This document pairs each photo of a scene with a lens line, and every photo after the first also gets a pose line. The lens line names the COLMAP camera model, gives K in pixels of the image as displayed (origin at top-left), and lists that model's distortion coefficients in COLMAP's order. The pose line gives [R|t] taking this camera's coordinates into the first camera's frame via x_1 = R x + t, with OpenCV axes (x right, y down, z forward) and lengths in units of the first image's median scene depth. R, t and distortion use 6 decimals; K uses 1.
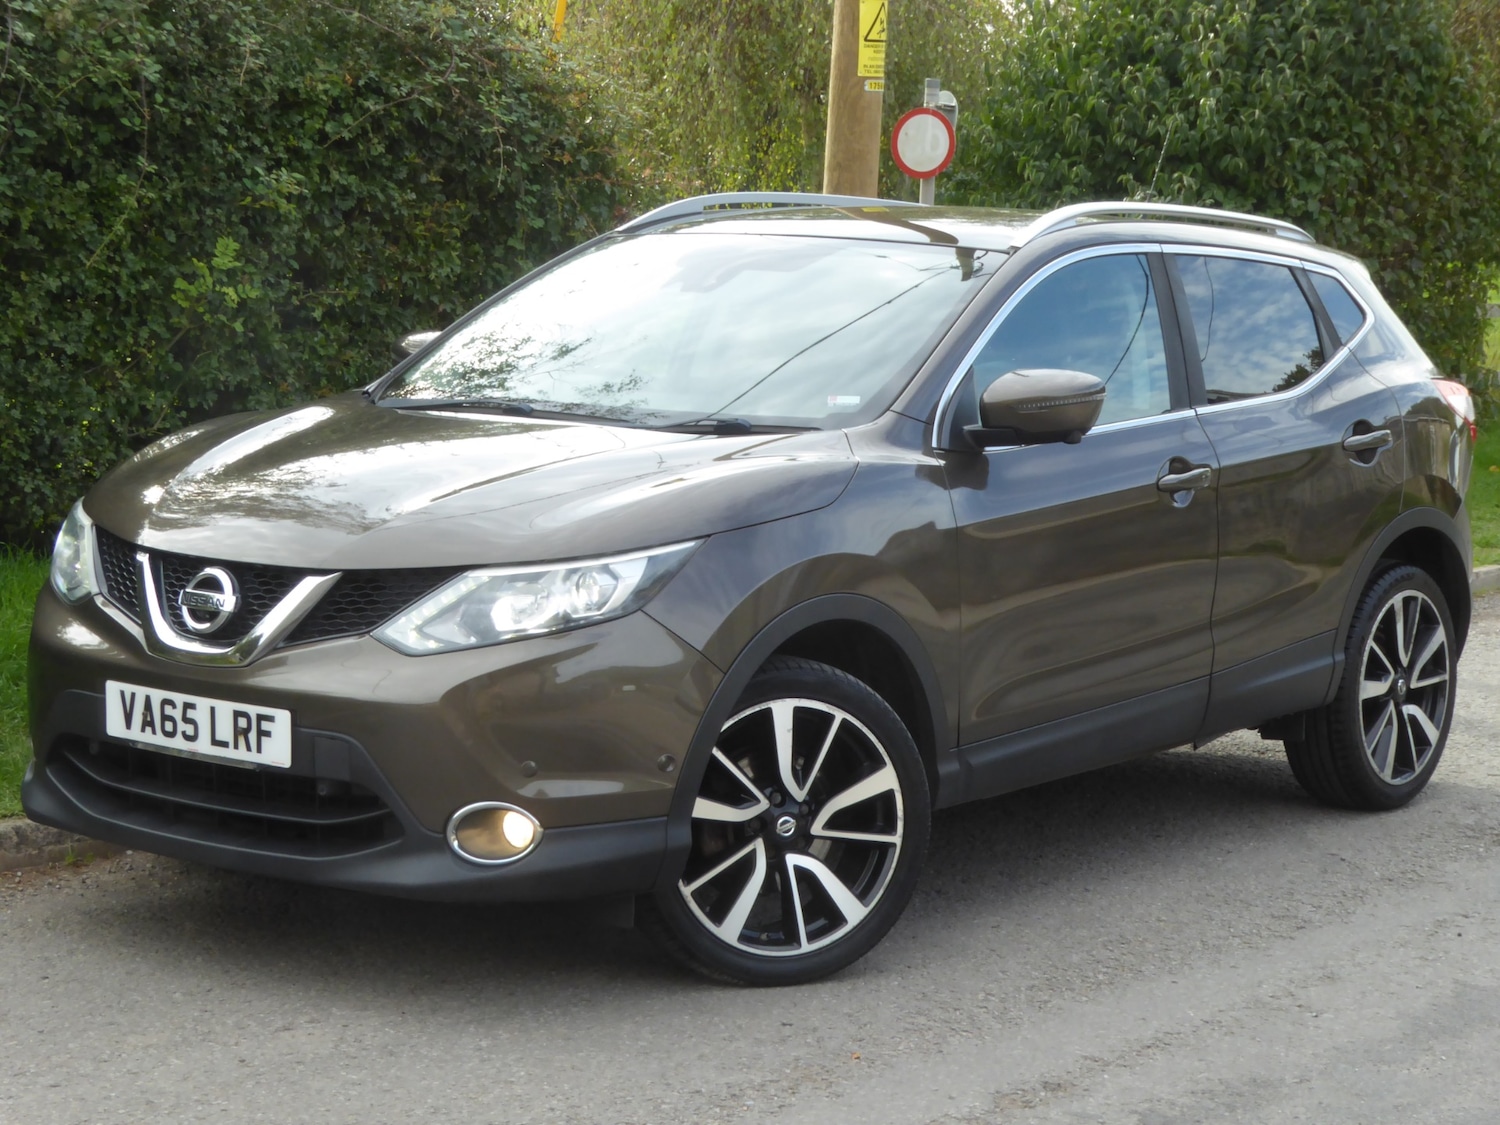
lens RADIAL K [[3386.4, 0, 741.0], [0, 3386.4, 575.2], [0, 0, 1]] dist [0.192075, 0.000000]
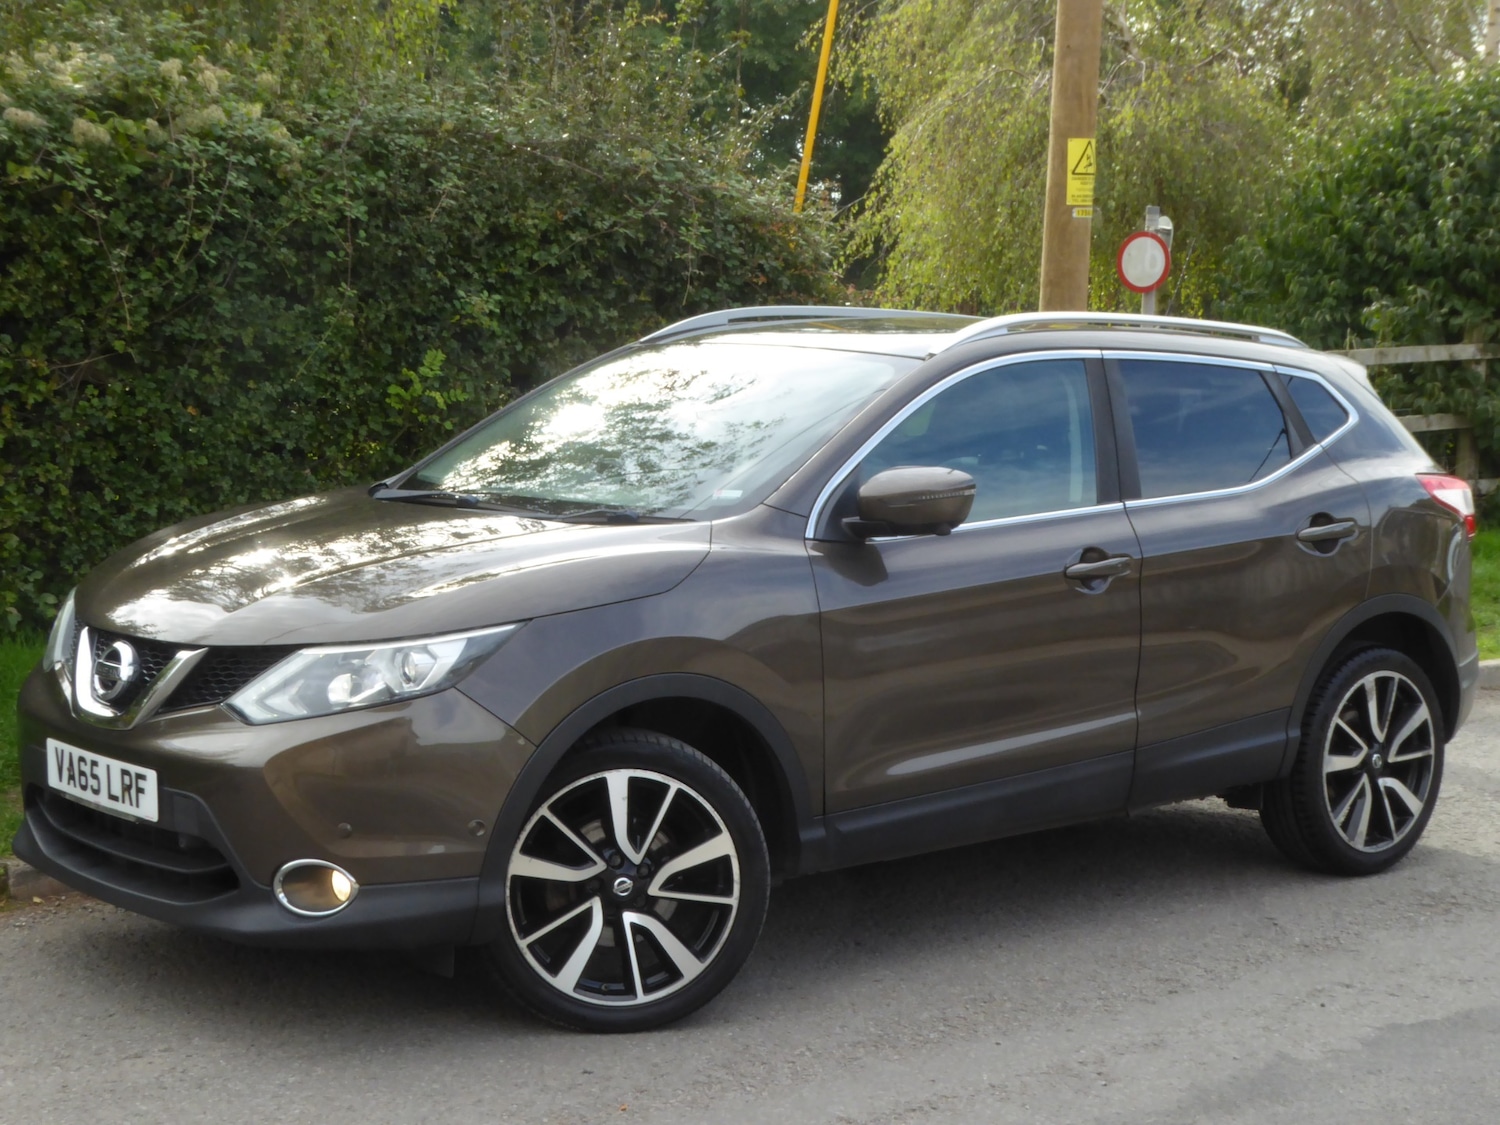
lens RADIAL K [[2725.3, 0, 740.7], [0, 2725.3, 566.4], [0, 0, 1]] dist [0.091061, 0.000000]
pose [[0.977431, 0.010025, -0.211018, 0.216060], [-0.014018, 0.999750, -0.017435, -0.012813], [0.210790, 0.019999, 0.977327, 0.138678]]
